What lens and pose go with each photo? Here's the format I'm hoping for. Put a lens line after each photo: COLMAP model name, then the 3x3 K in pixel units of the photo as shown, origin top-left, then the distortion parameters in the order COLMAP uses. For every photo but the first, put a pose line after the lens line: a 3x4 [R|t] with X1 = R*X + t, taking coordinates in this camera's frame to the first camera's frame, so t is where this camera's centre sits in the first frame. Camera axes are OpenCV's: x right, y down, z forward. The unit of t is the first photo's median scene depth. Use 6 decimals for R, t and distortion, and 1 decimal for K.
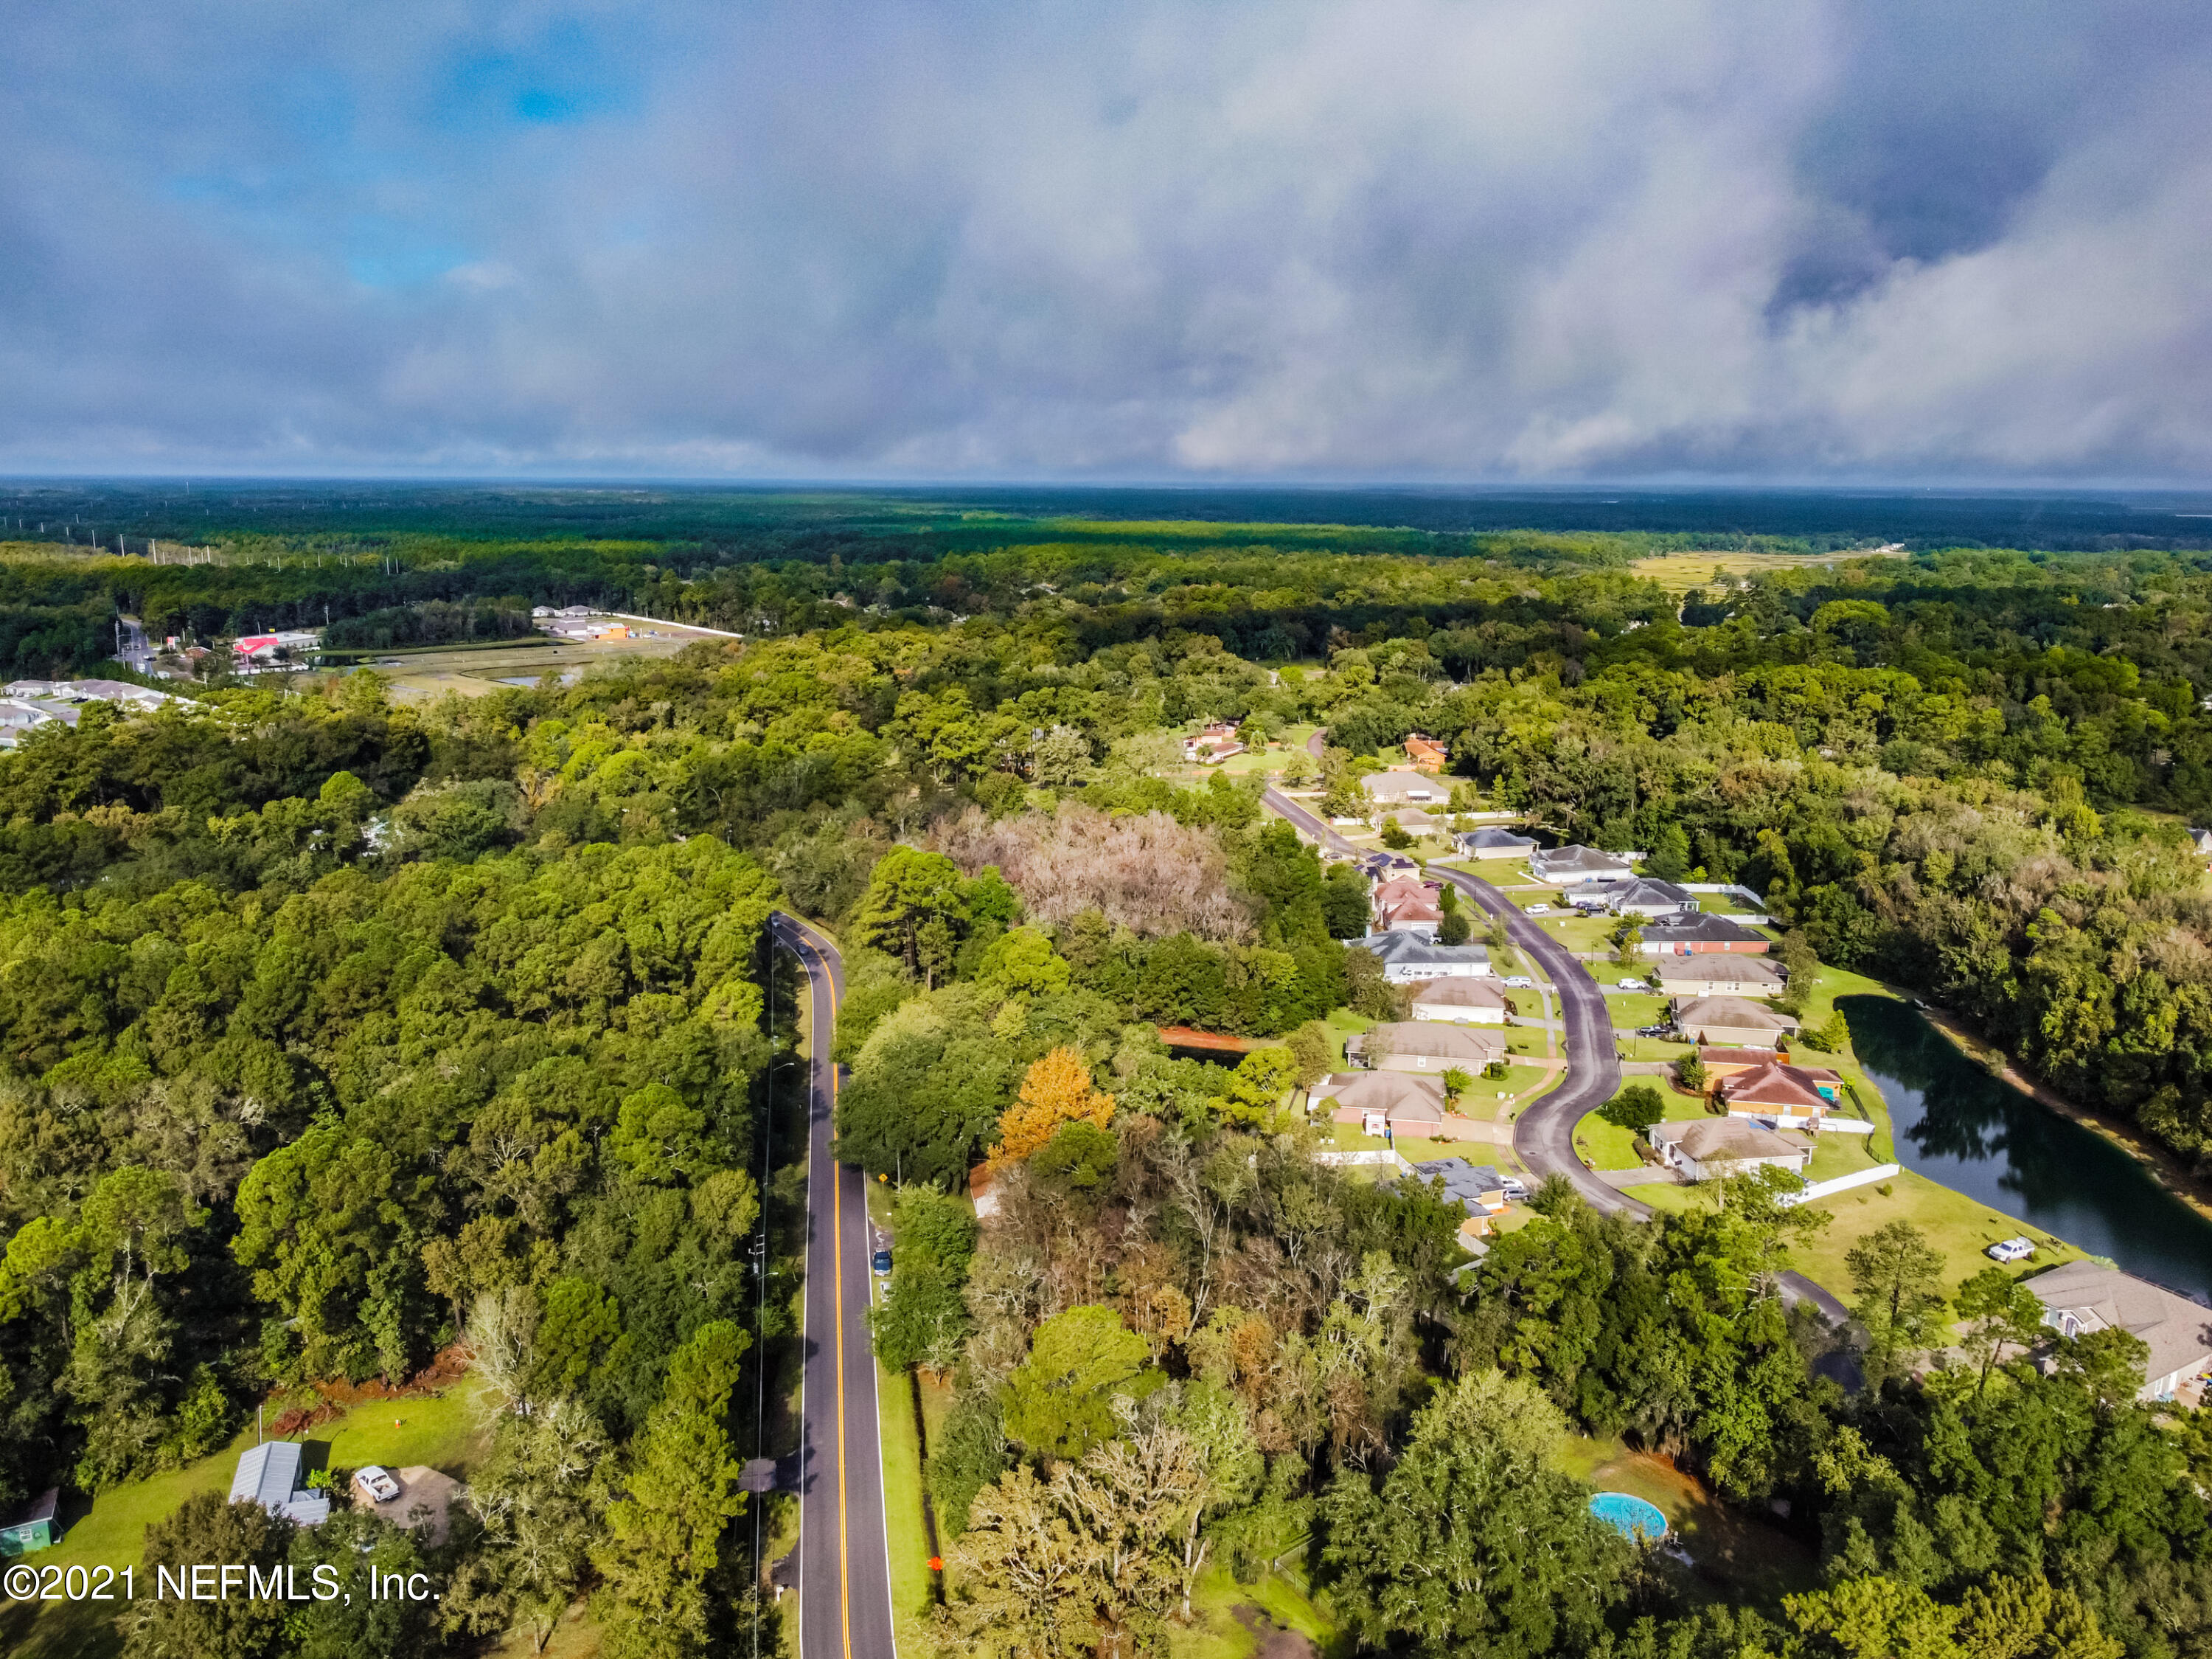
lens RADIAL K [[1681.0, 0, 1099.6], [0, 1681.0, 821.9], [0, 0, 1]] dist [0.007272, -0.009352]
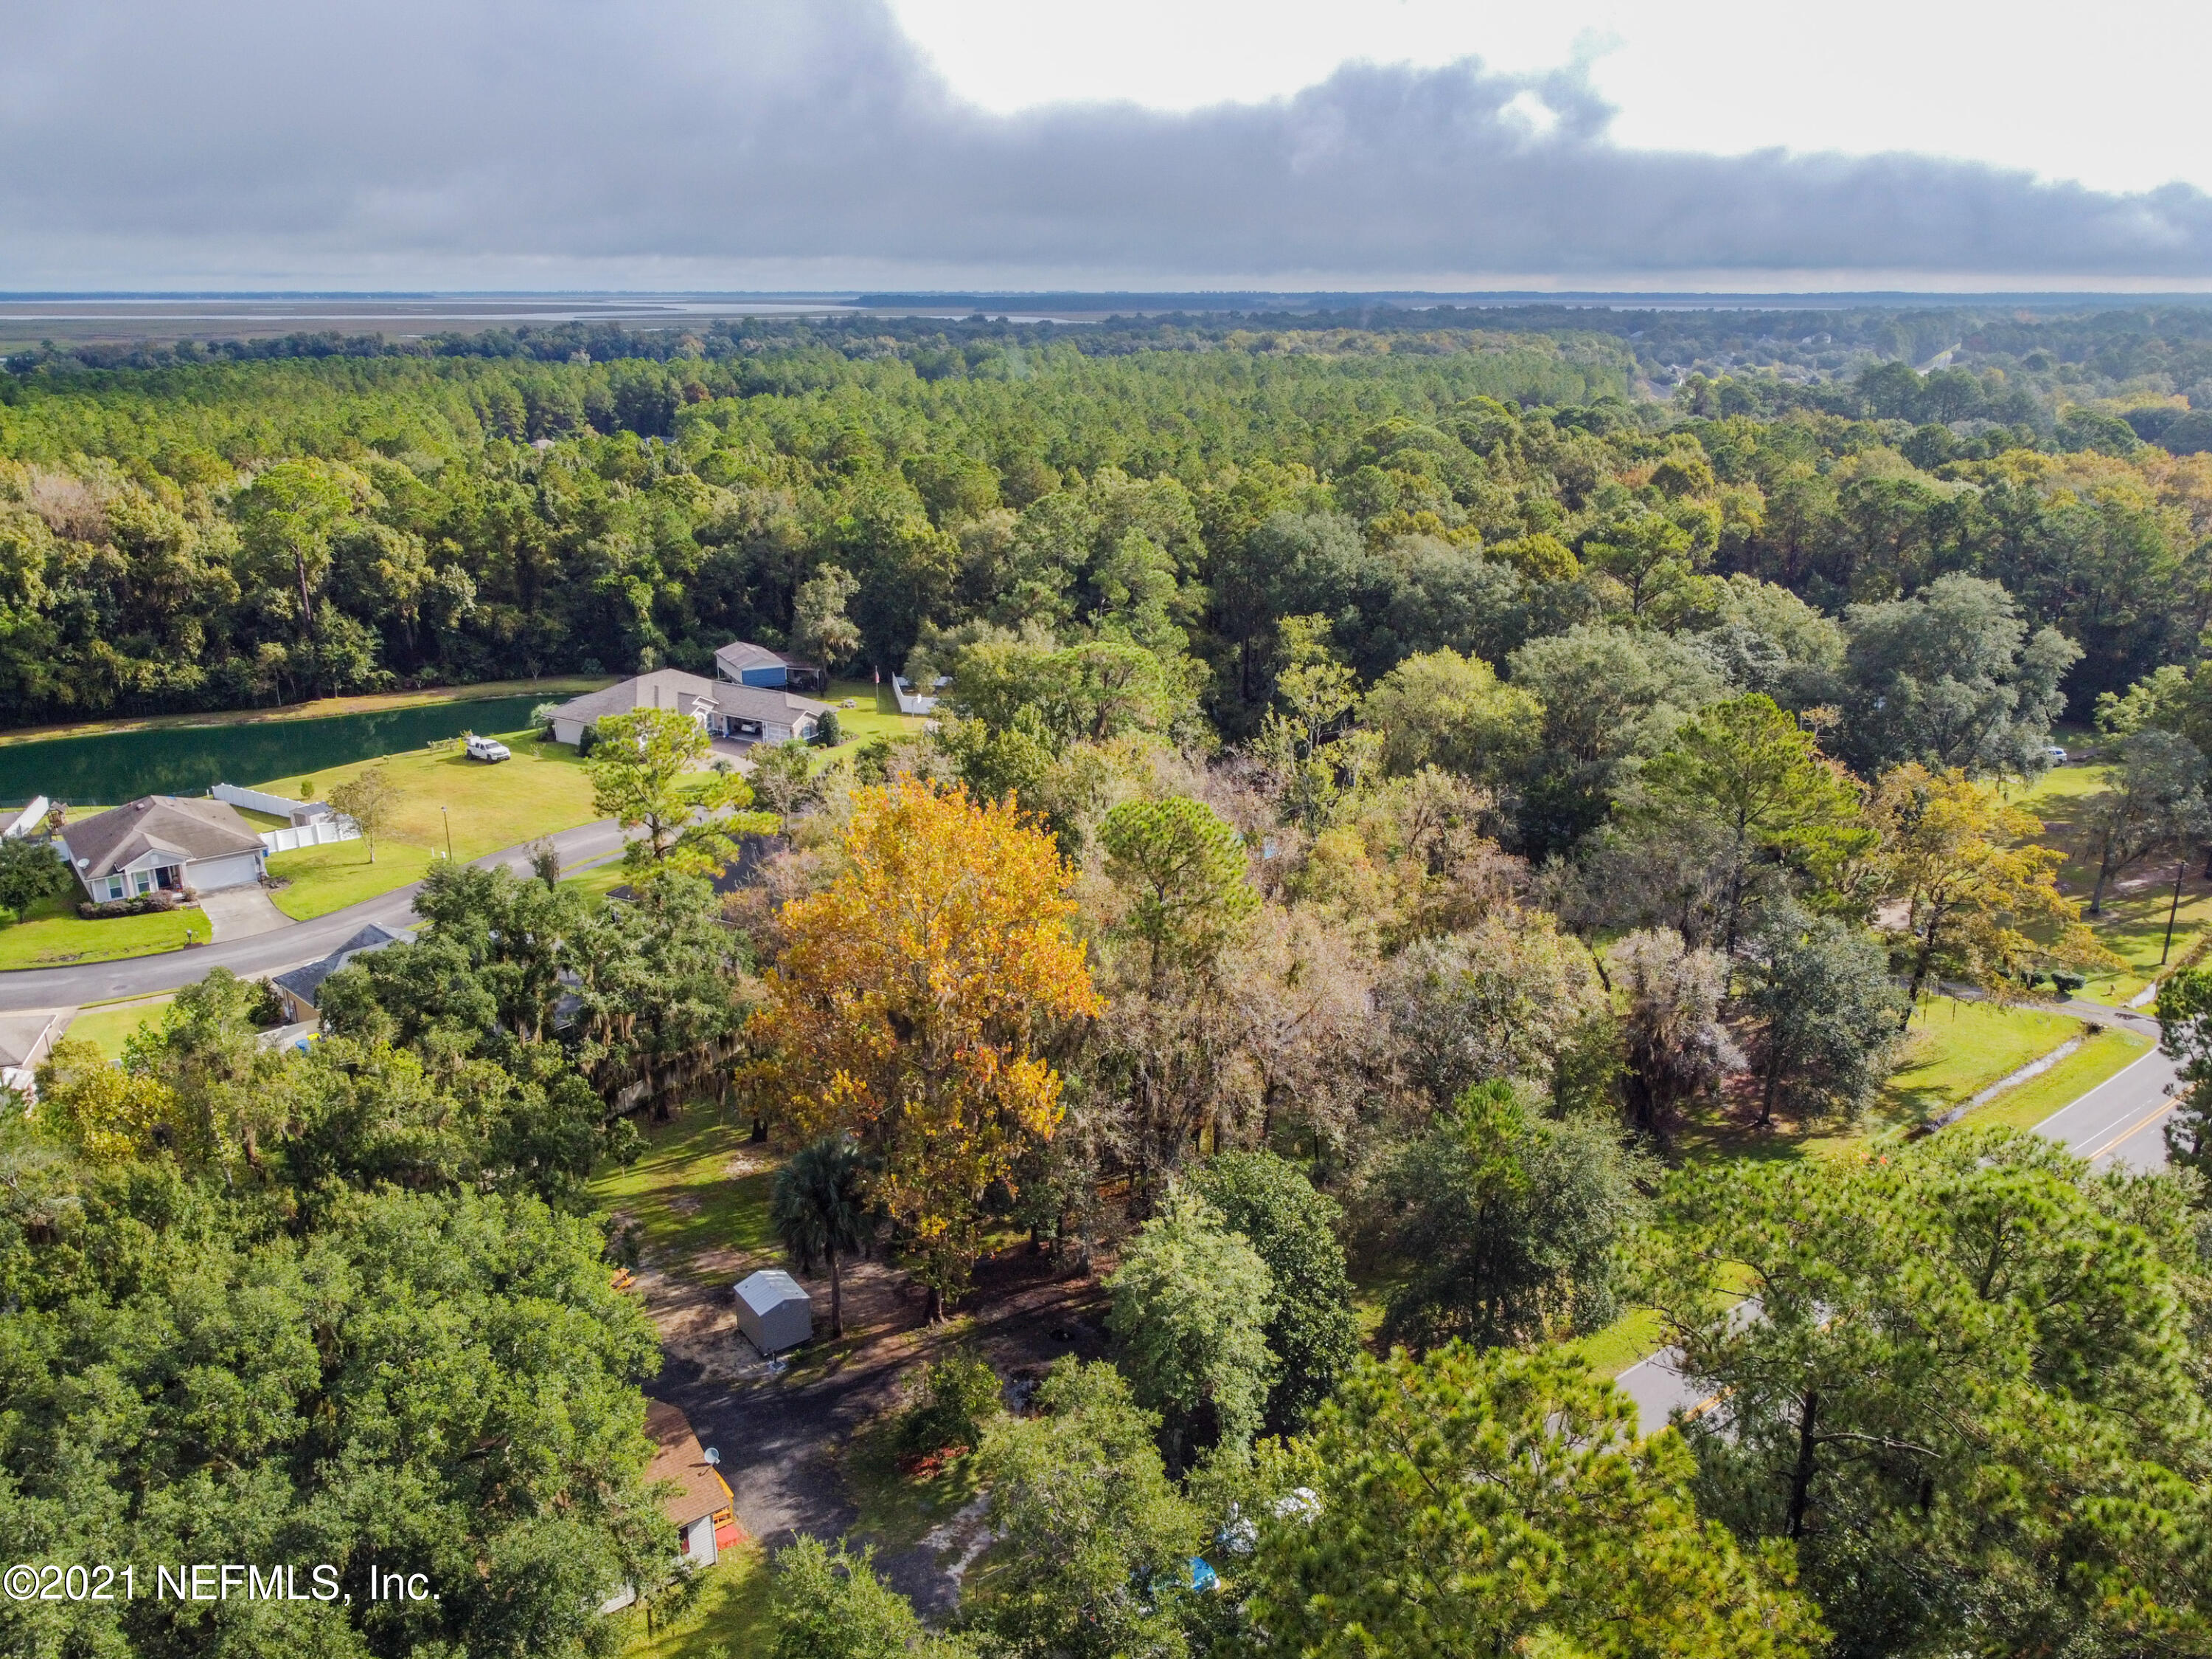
lens RADIAL K [[1681.0, 0, 1104.6], [0, 1681.0, 828.0], [0, 0, 1]] dist [0.007272, -0.009352]
pose [[-0.464020, -0.276821, 0.841460, -0.248059], [0.177745, 0.901502, 0.394590, 0.004372], [-0.867809, 0.332663, -0.369111, 0.763817]]
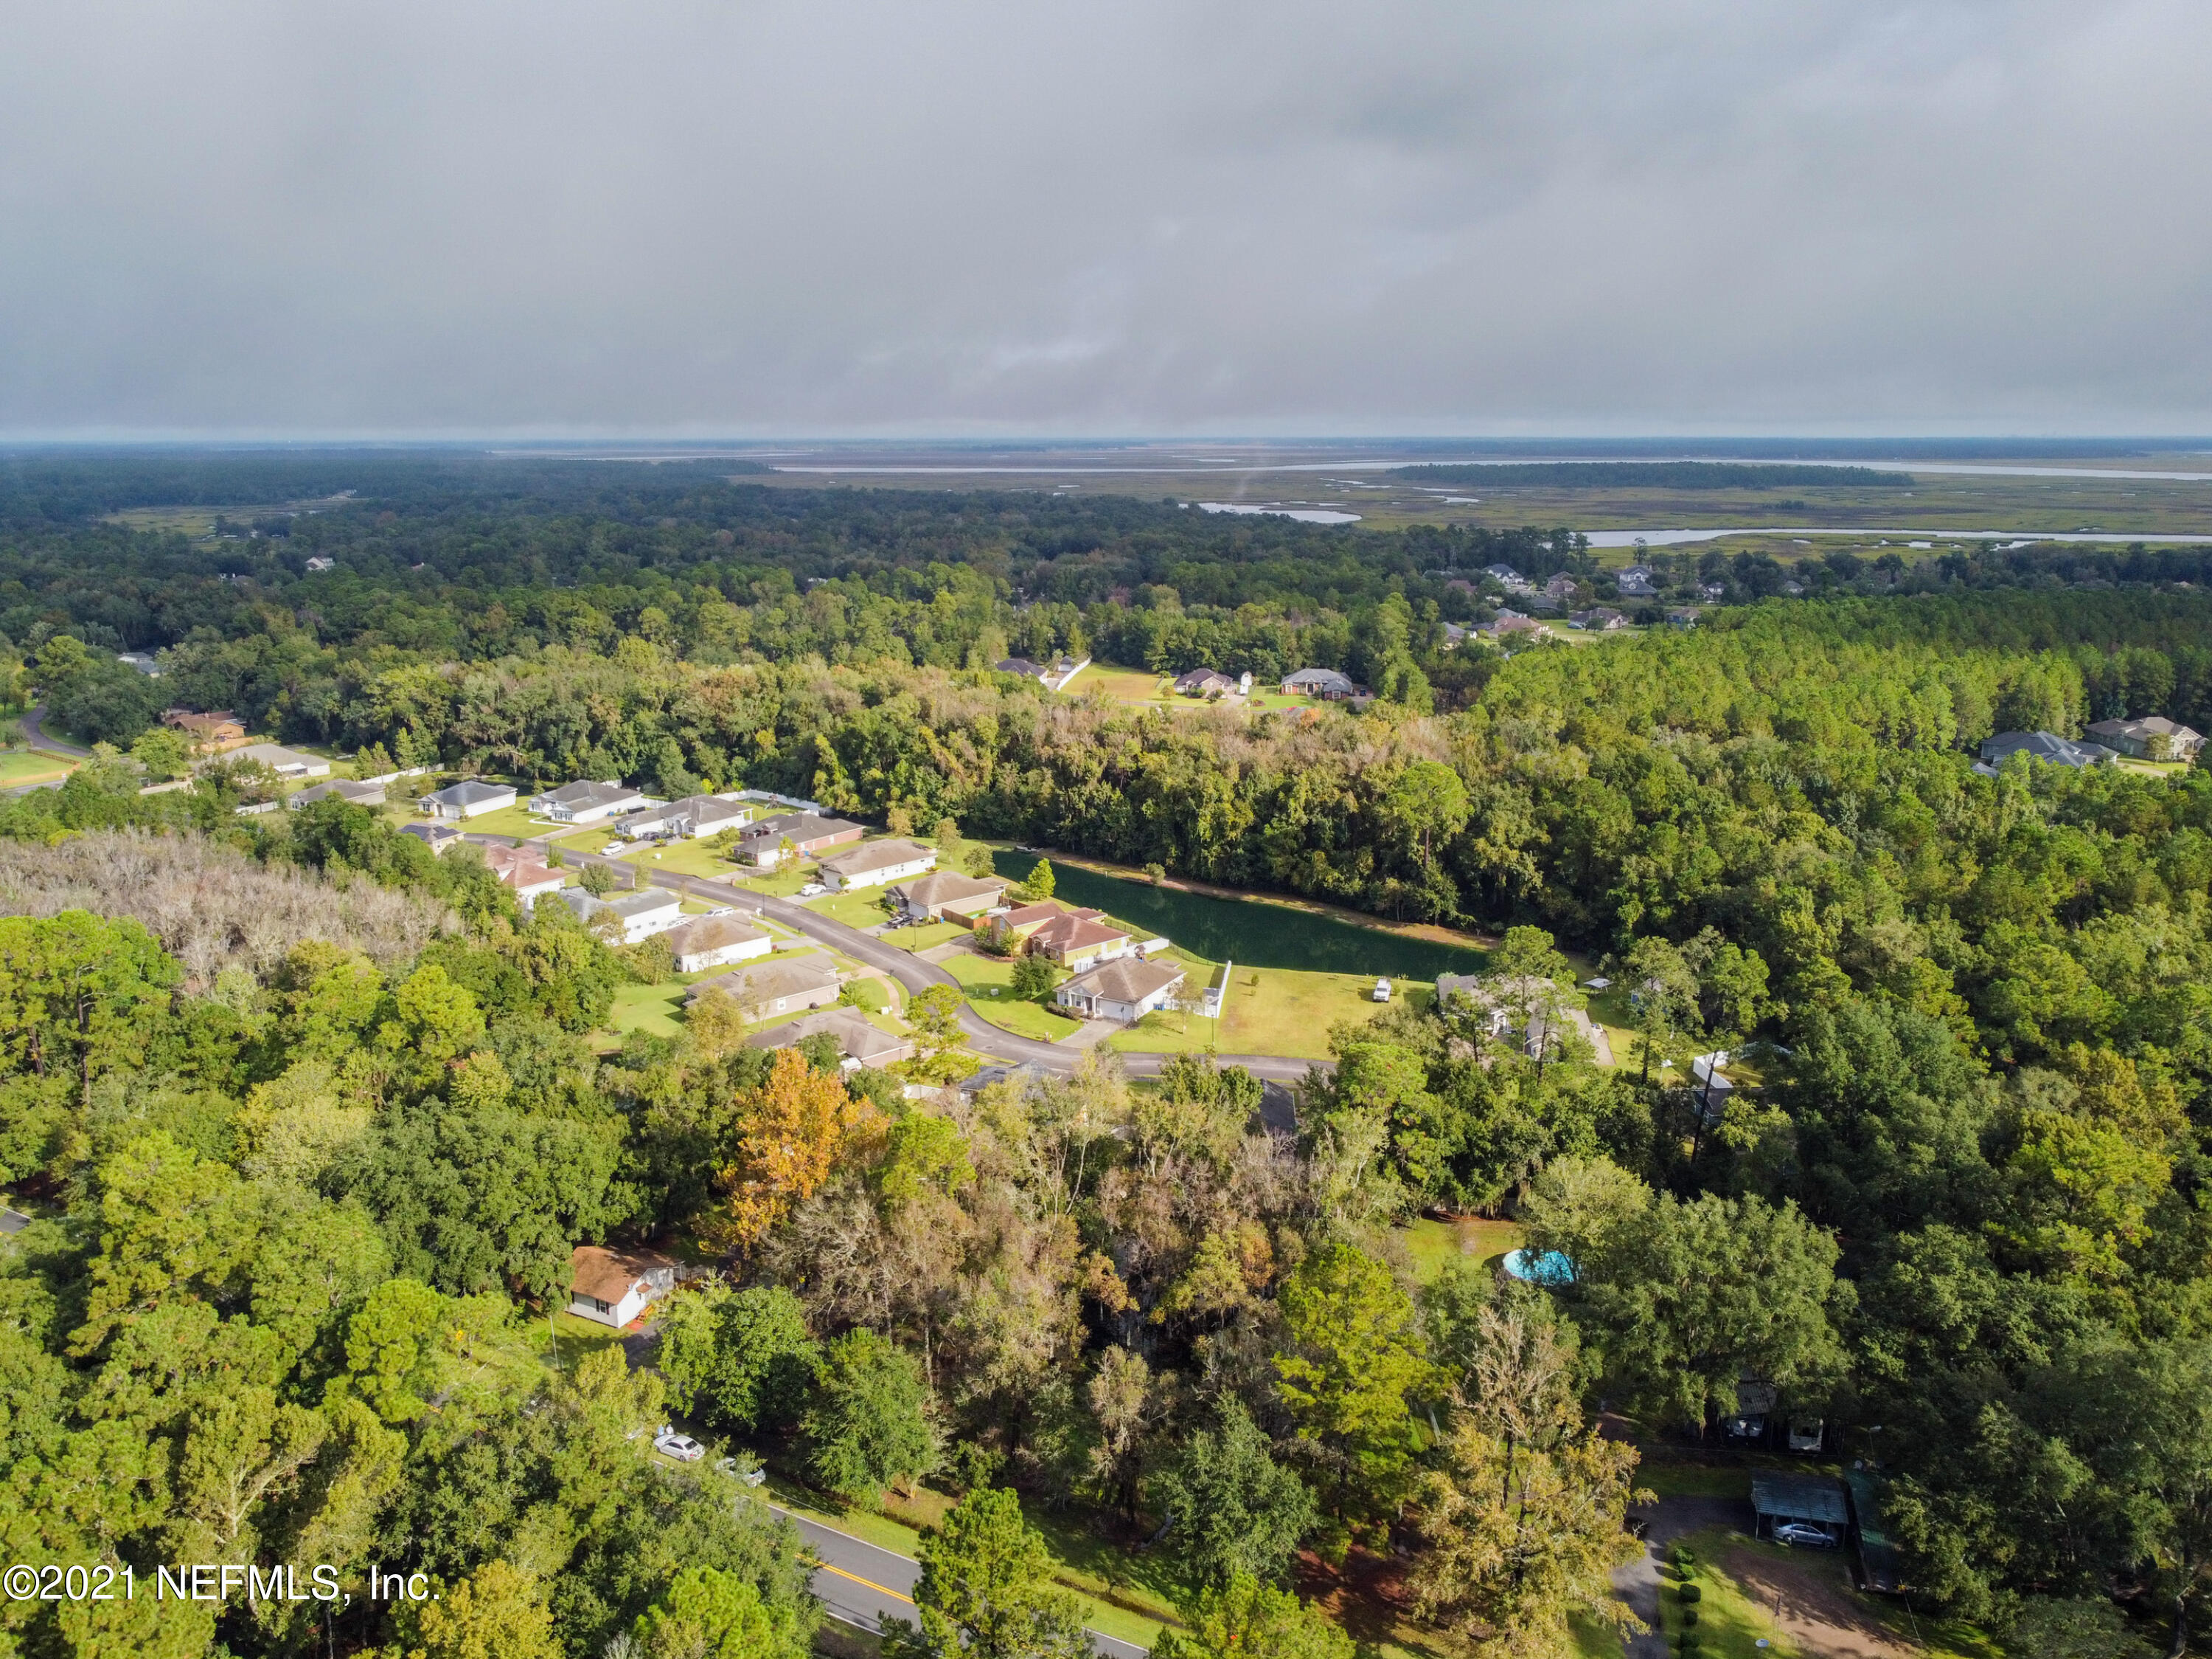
lens RADIAL K [[1681.0, 0, 1100.2], [0, 1681.0, 827.5], [0, 0, 1]] dist [0.007272, -0.009352]
pose [[0.623044, -0.187936, 0.759273, -0.348308], [0.165616, 0.980394, 0.106767, -0.017469], [-0.764452, 0.059227, 0.641954, 0.267327]]
